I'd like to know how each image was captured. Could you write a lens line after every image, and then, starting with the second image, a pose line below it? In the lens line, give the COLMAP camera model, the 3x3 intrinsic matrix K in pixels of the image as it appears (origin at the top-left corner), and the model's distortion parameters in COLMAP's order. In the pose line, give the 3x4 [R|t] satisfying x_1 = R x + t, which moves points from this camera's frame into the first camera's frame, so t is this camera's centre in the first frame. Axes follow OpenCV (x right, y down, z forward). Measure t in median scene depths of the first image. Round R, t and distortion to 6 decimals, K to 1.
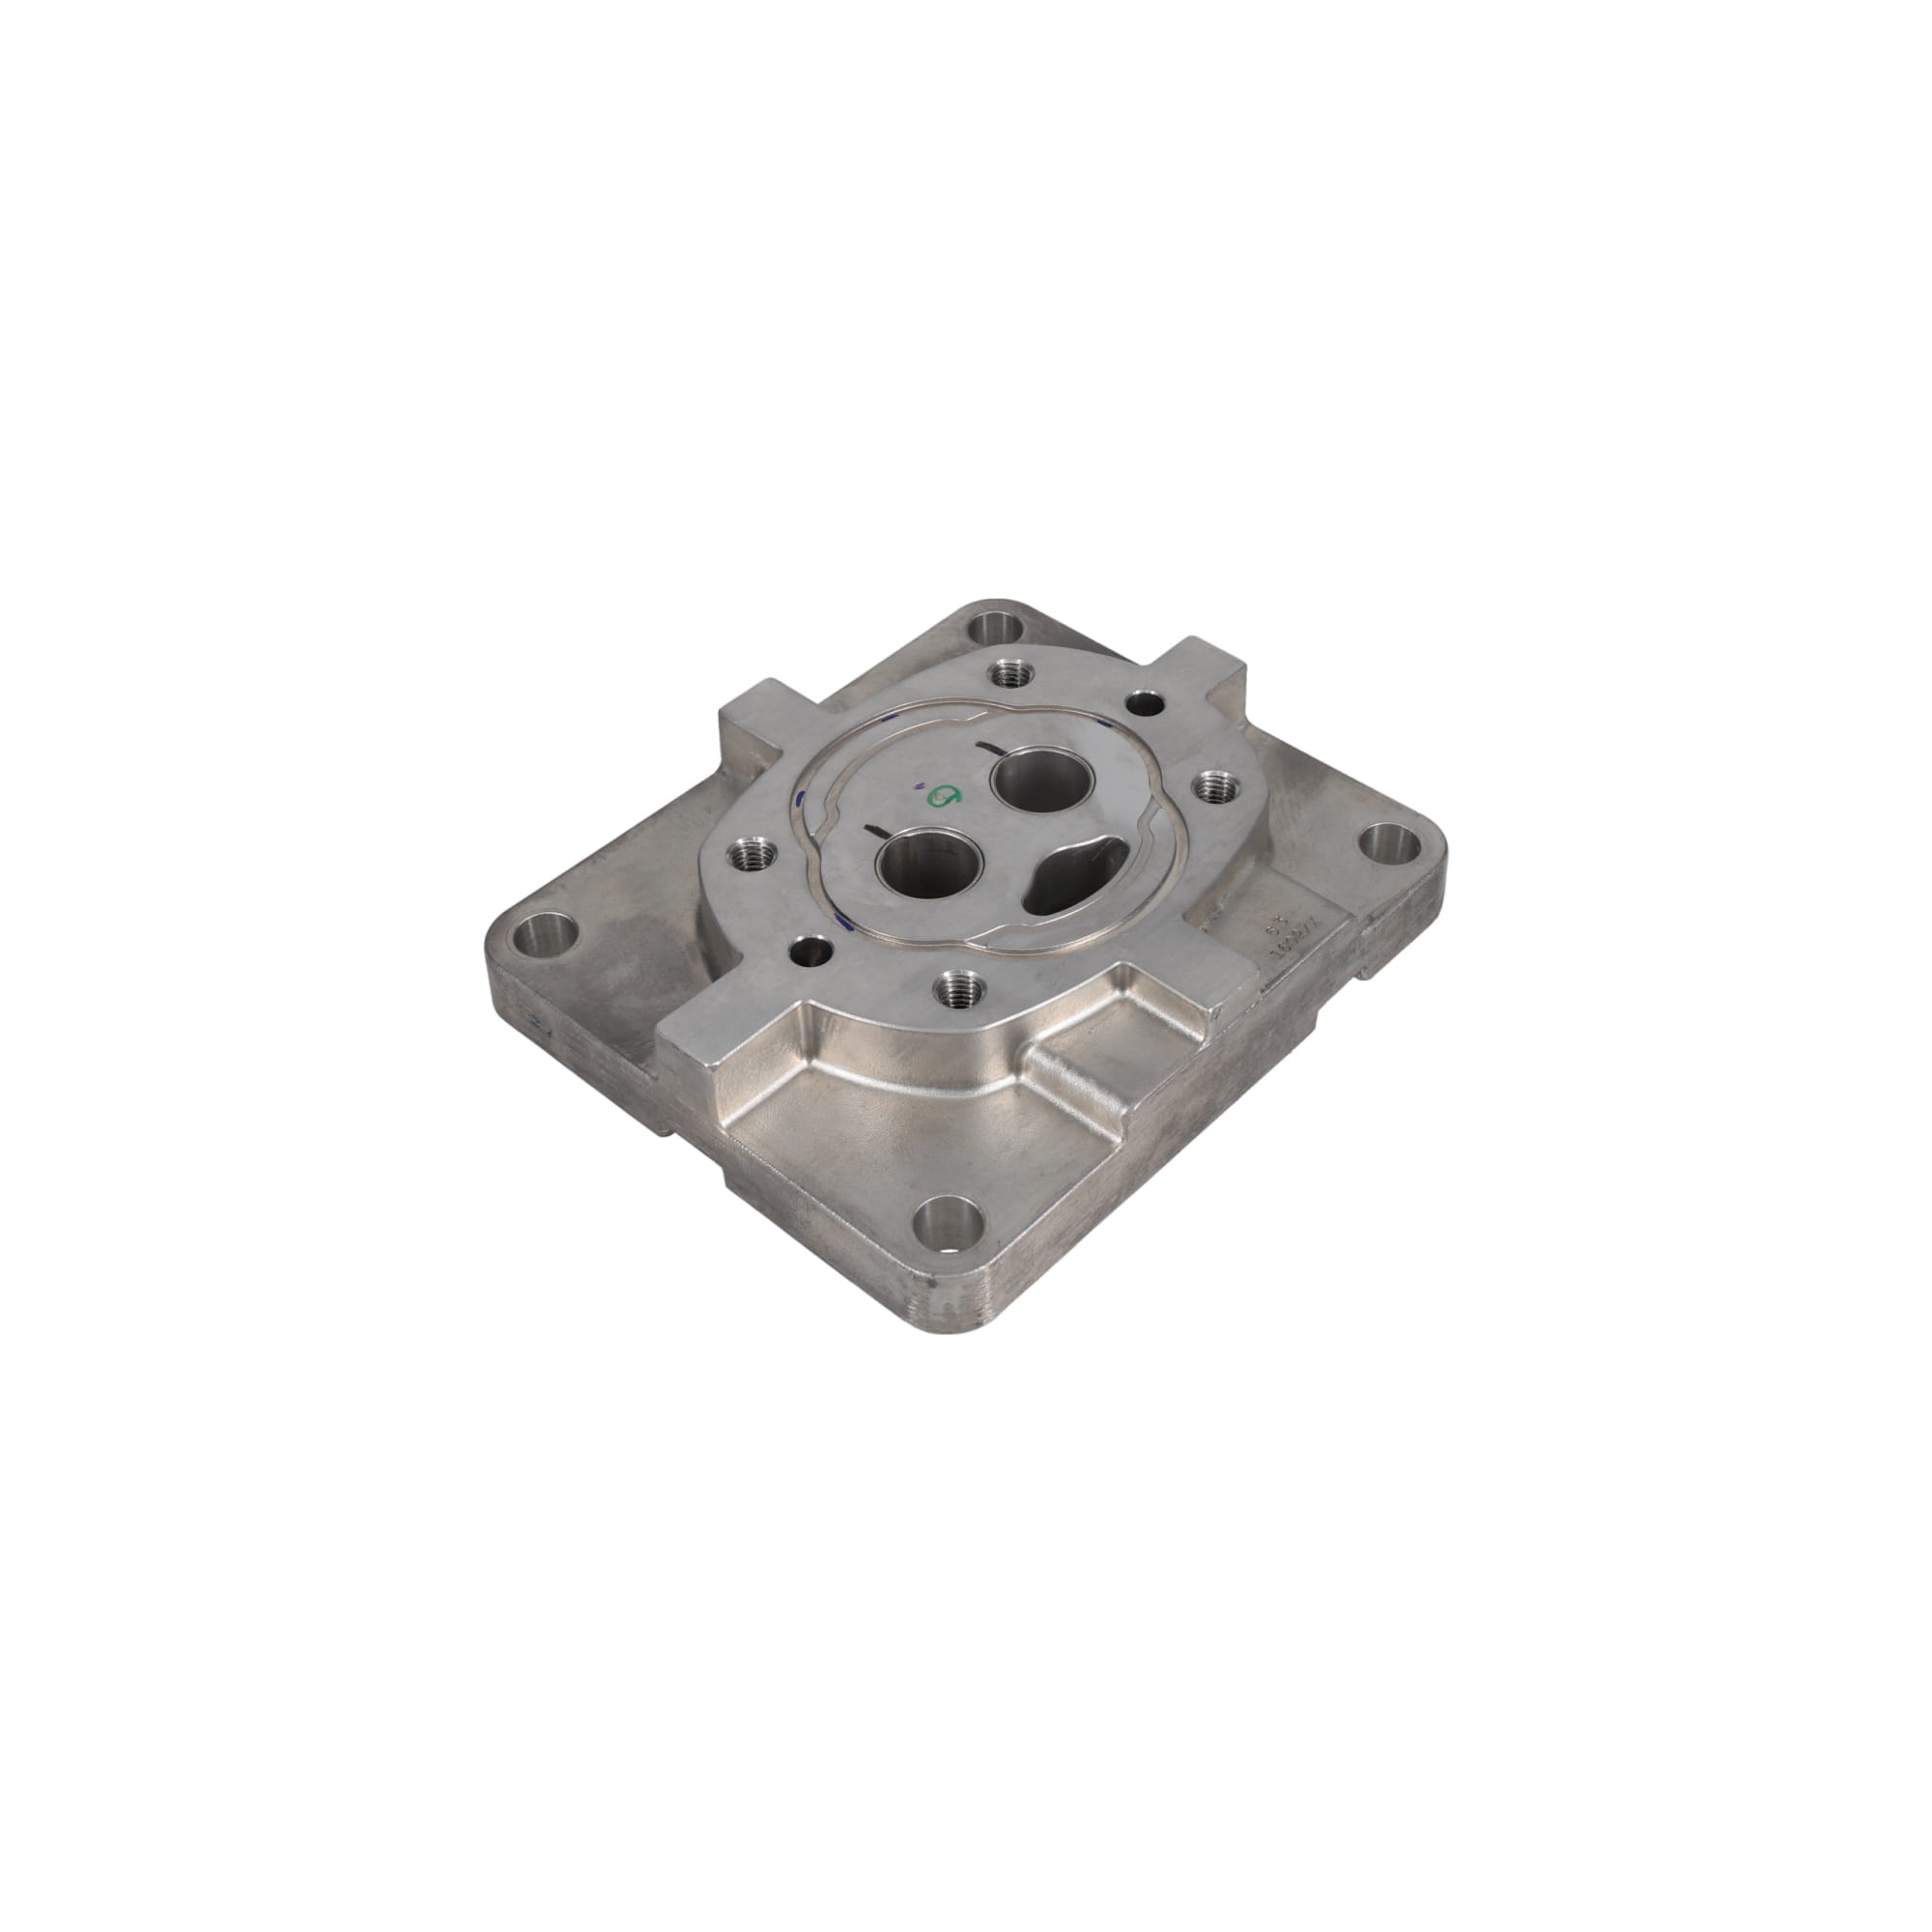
lens RADIAL K [[2358.3, 0, 966.0], [0, 2358.3, 966.0], [0, 0, 1]] dist [0.123098, 0.000383]
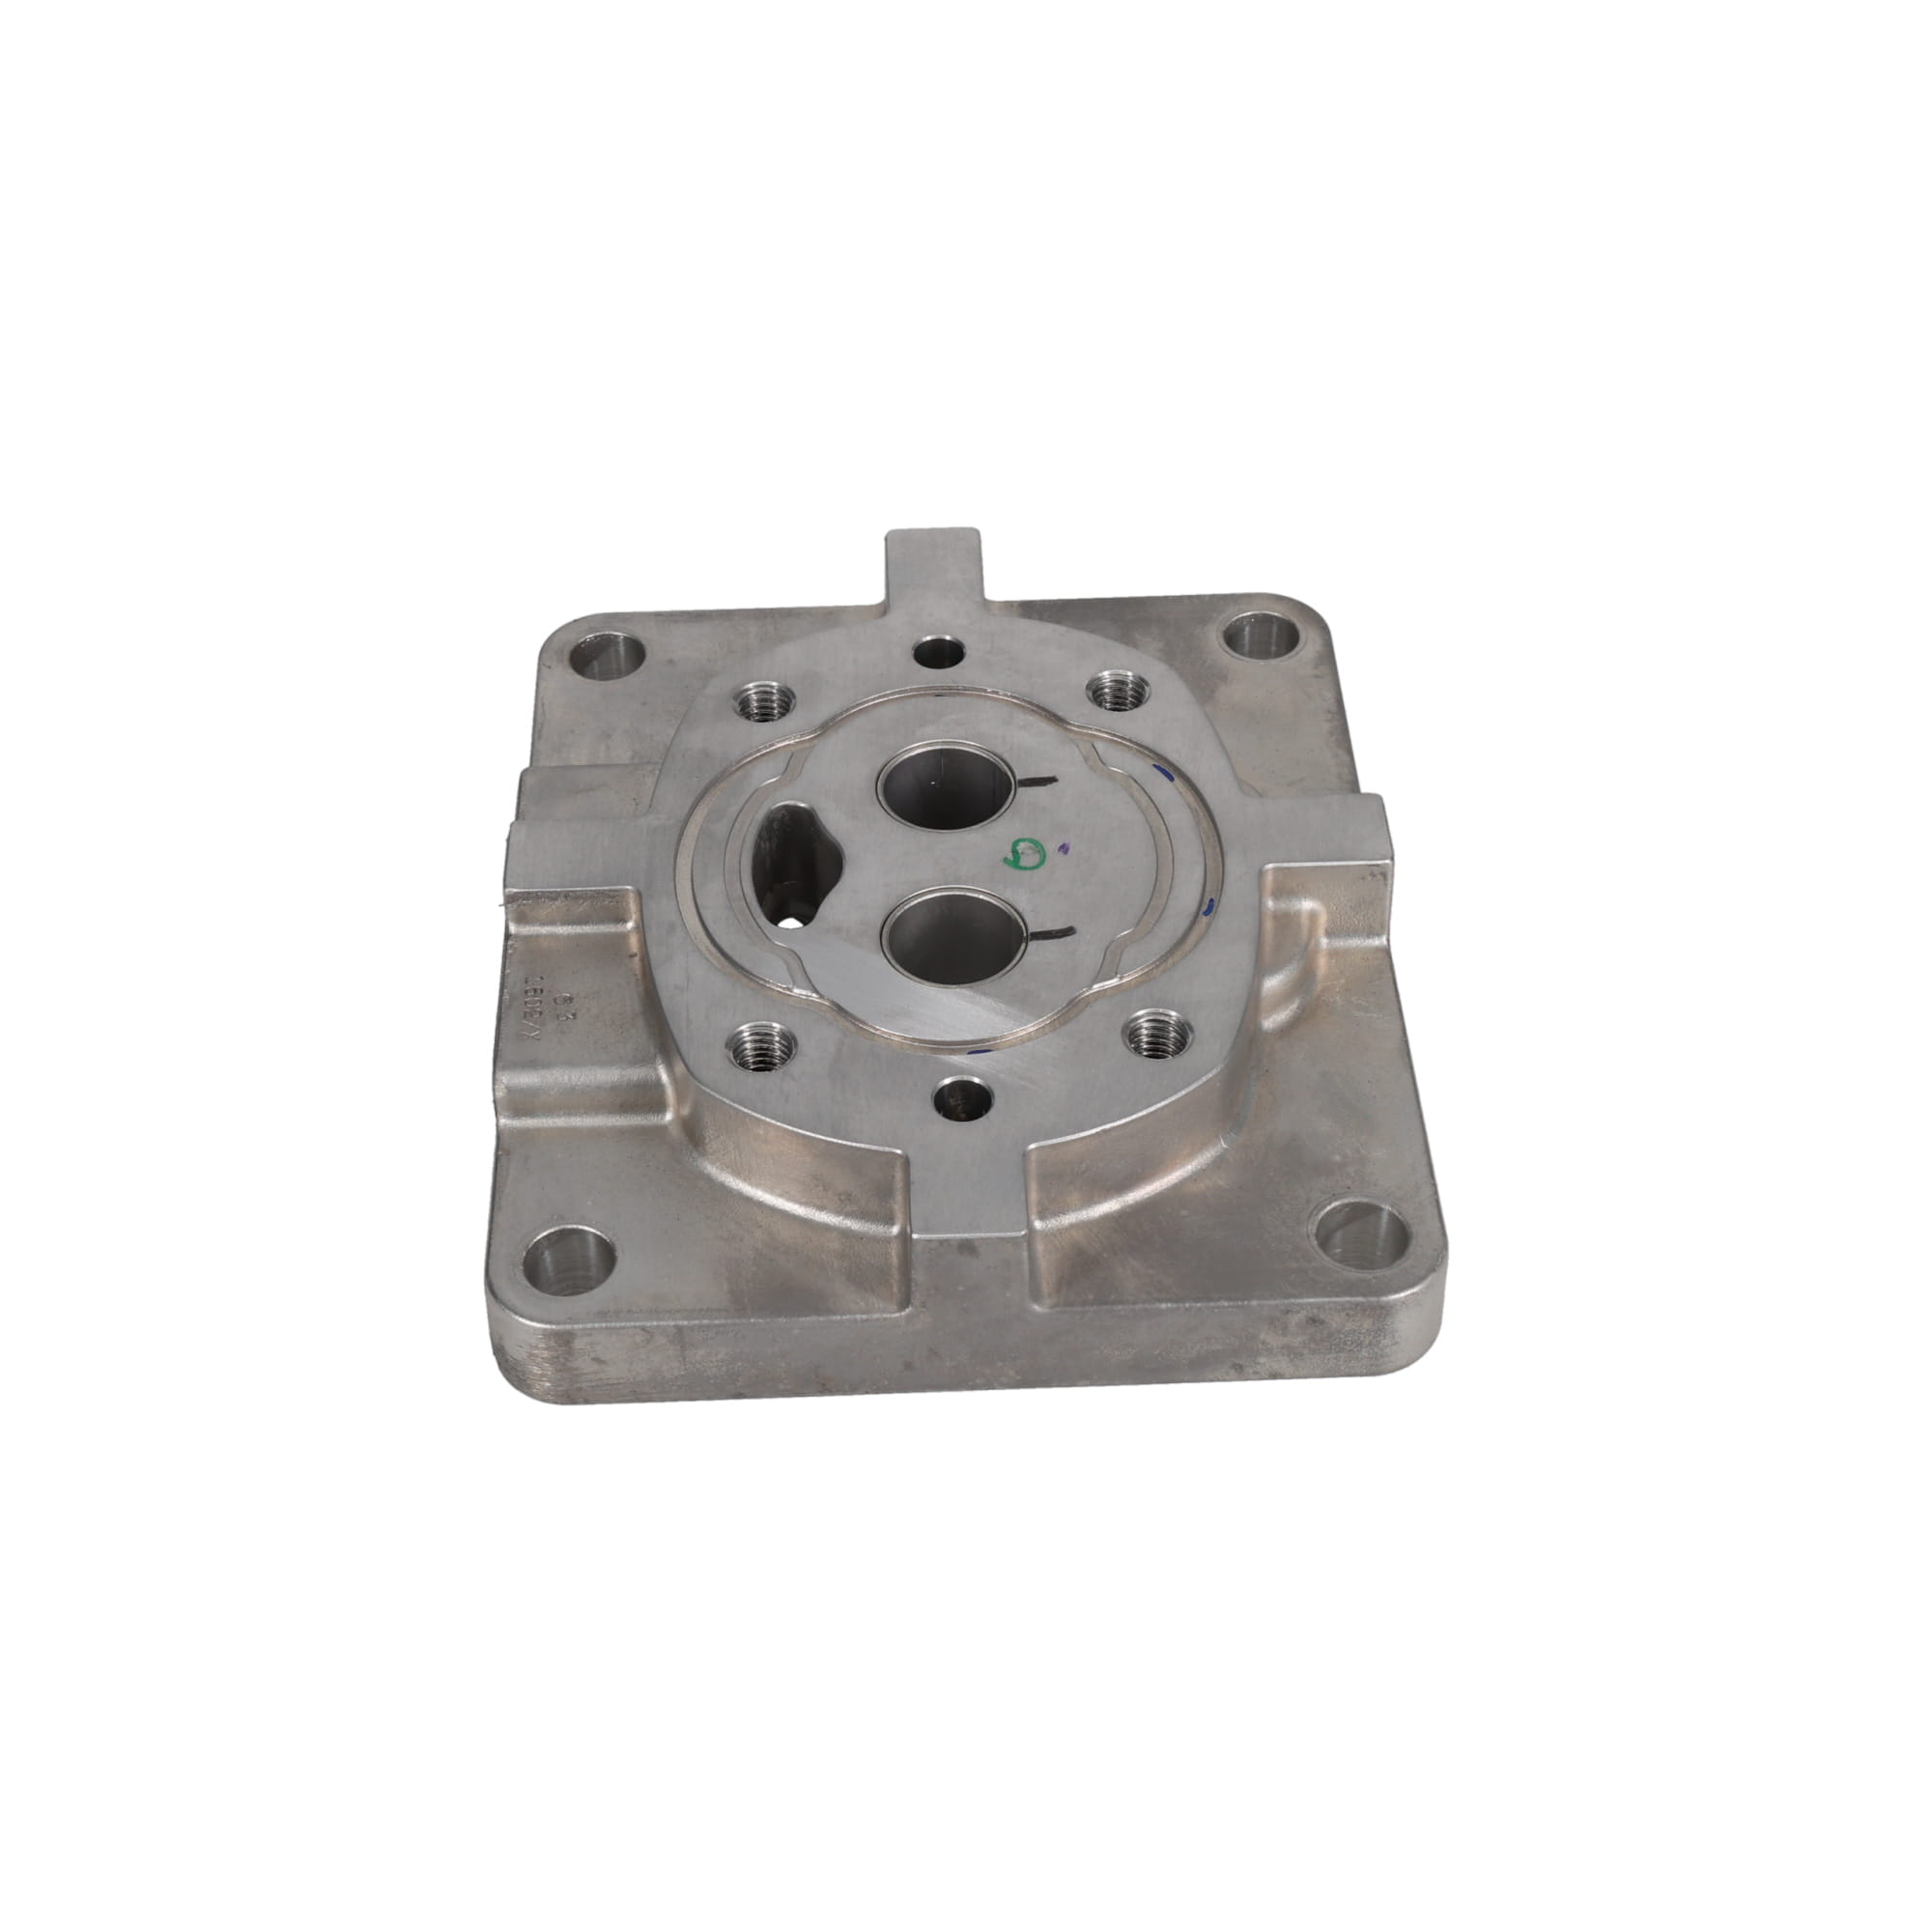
lens RADIAL K [[3202.4, 0, 935.5], [0, 3202.4, 968.2], [0, 0, 1]] dist [-0.008205, -0.006720]
pose [[-0.711539, 0.509220, -0.484157, 0.520356], [-0.479201, 0.152261, 0.864398, -0.930016], [0.513887, 0.847061, 0.135679, 0.888527]]
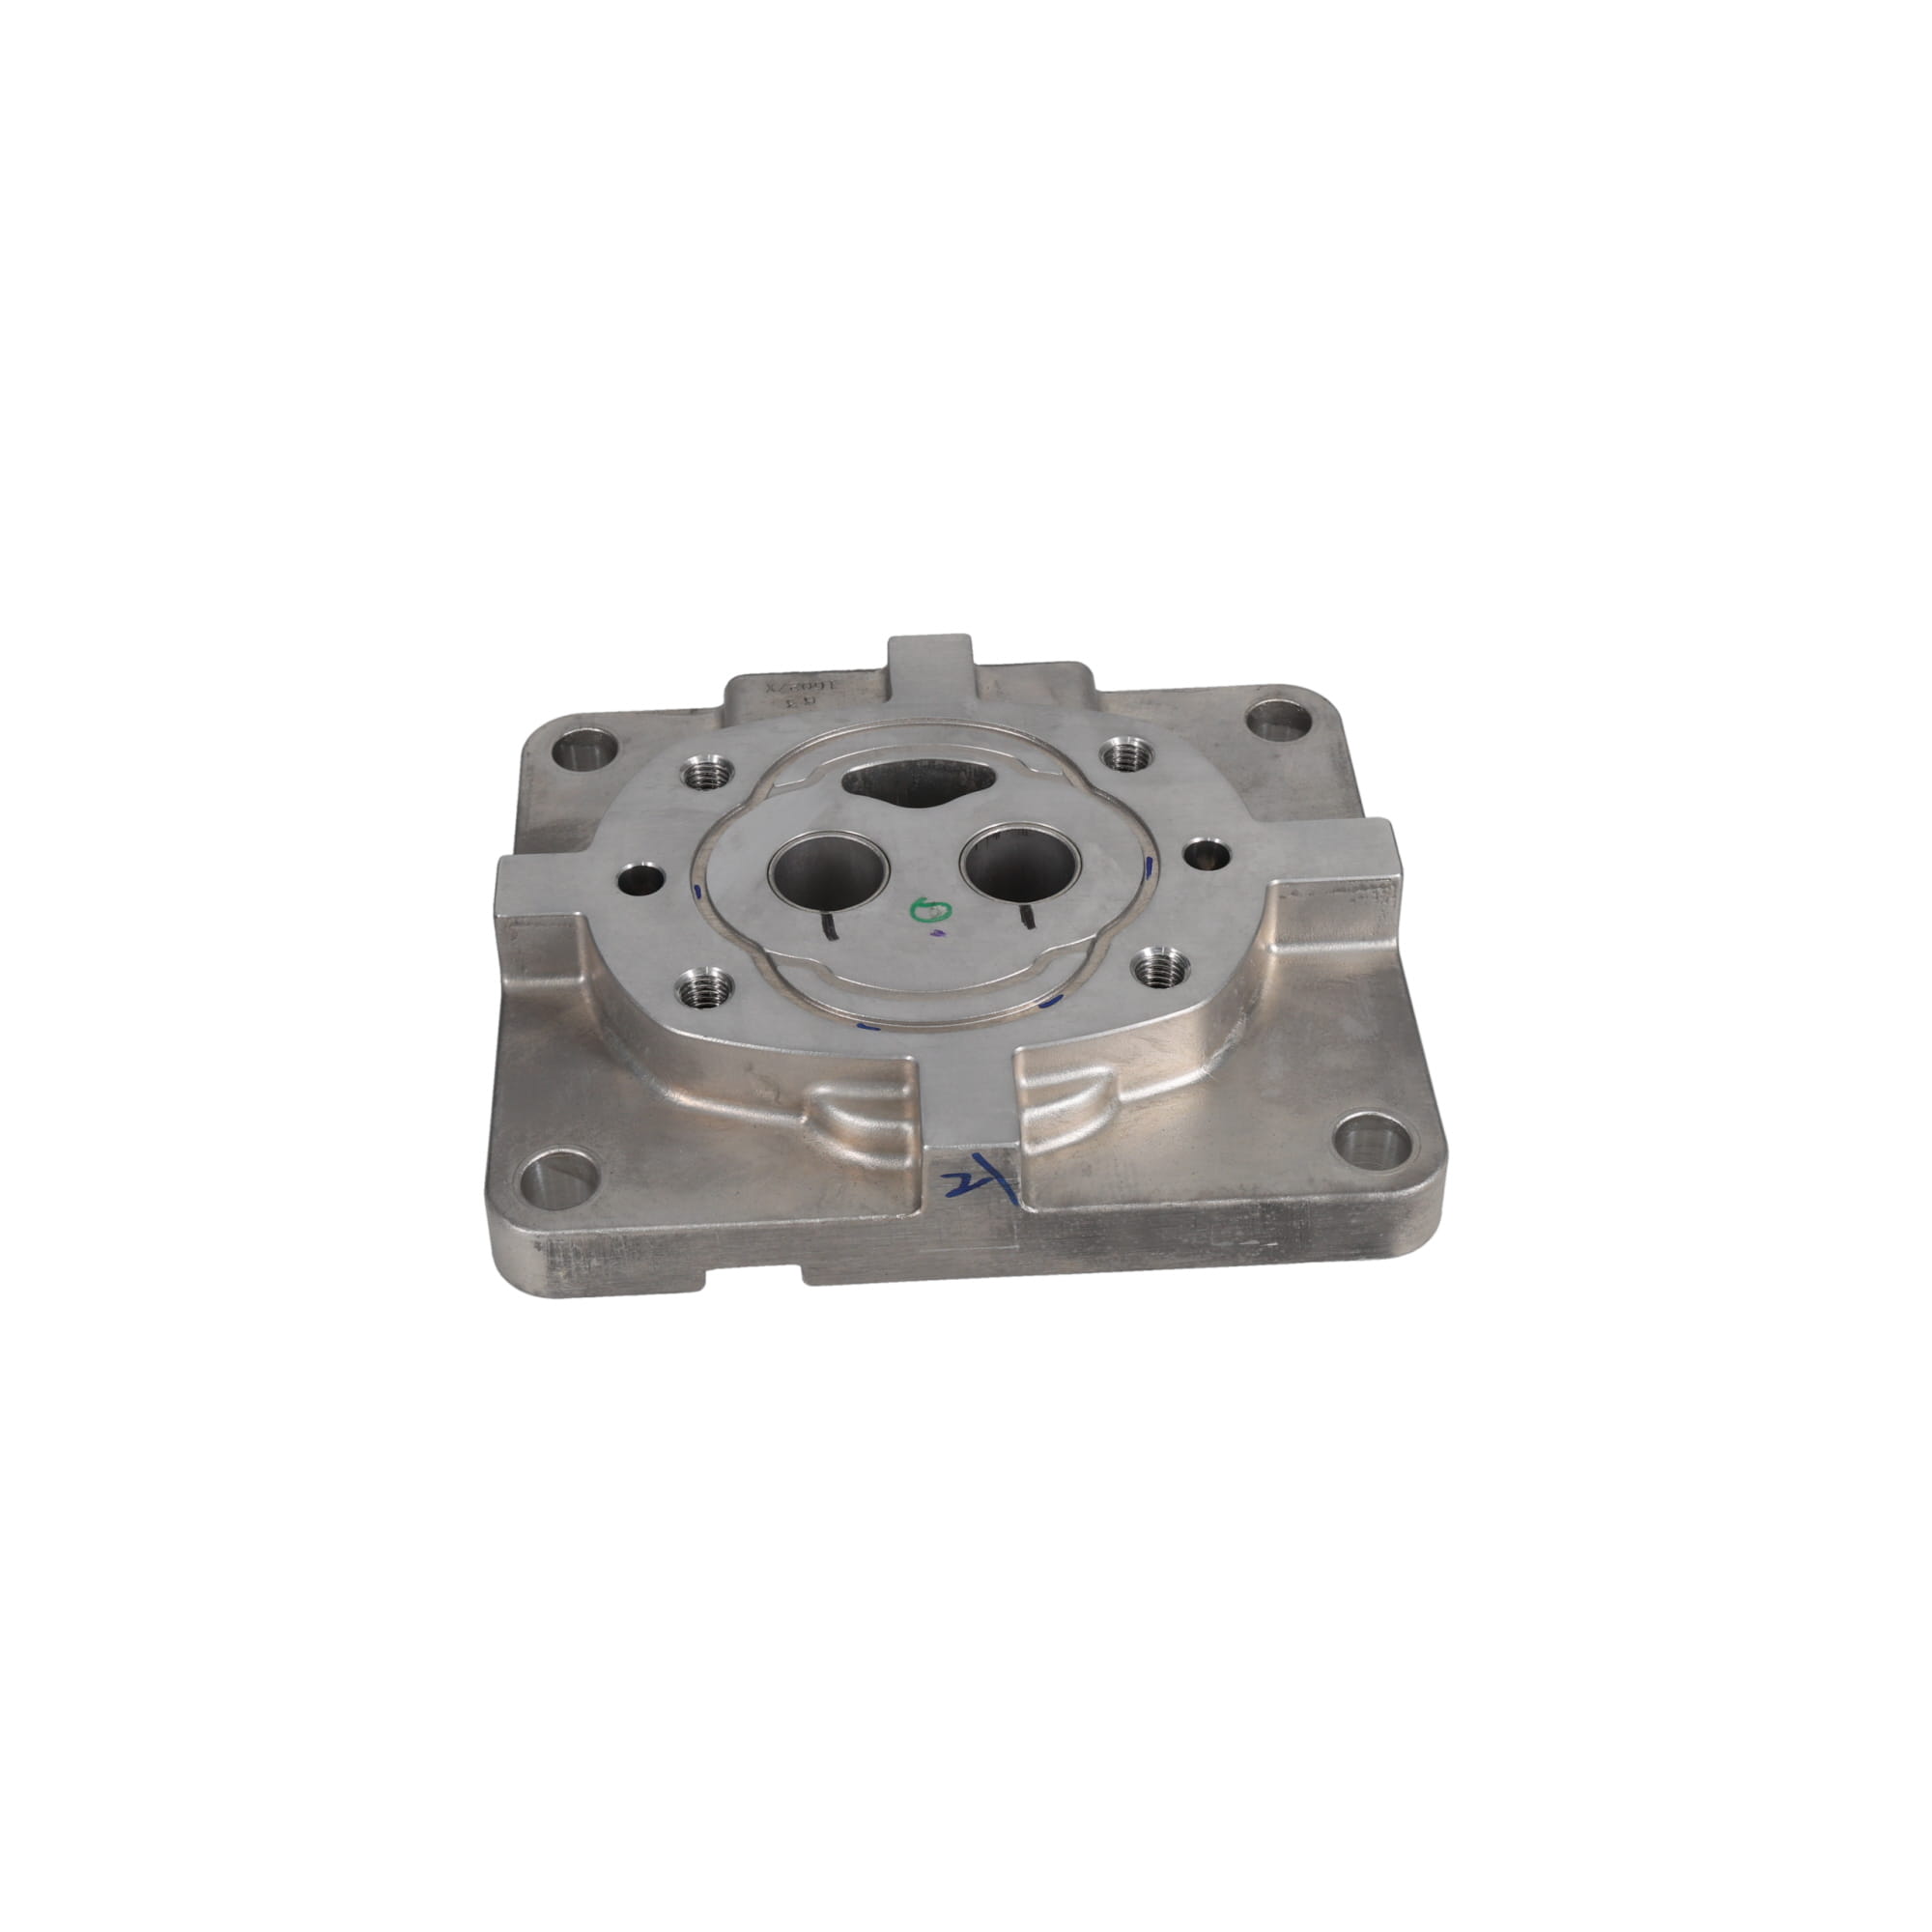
lens RADIAL K [[2771.8, 0, 966.0], [0, 2771.8, 966.0], [0, 0, 1]] dist [-0.008485, -0.003406]
pose [[-0.720958, -0.464623, 0.514146, -0.545384], [0.504511, 0.156713, 0.849064, -0.917296], [-0.475068, 0.871531, 0.121424, 0.899613]]
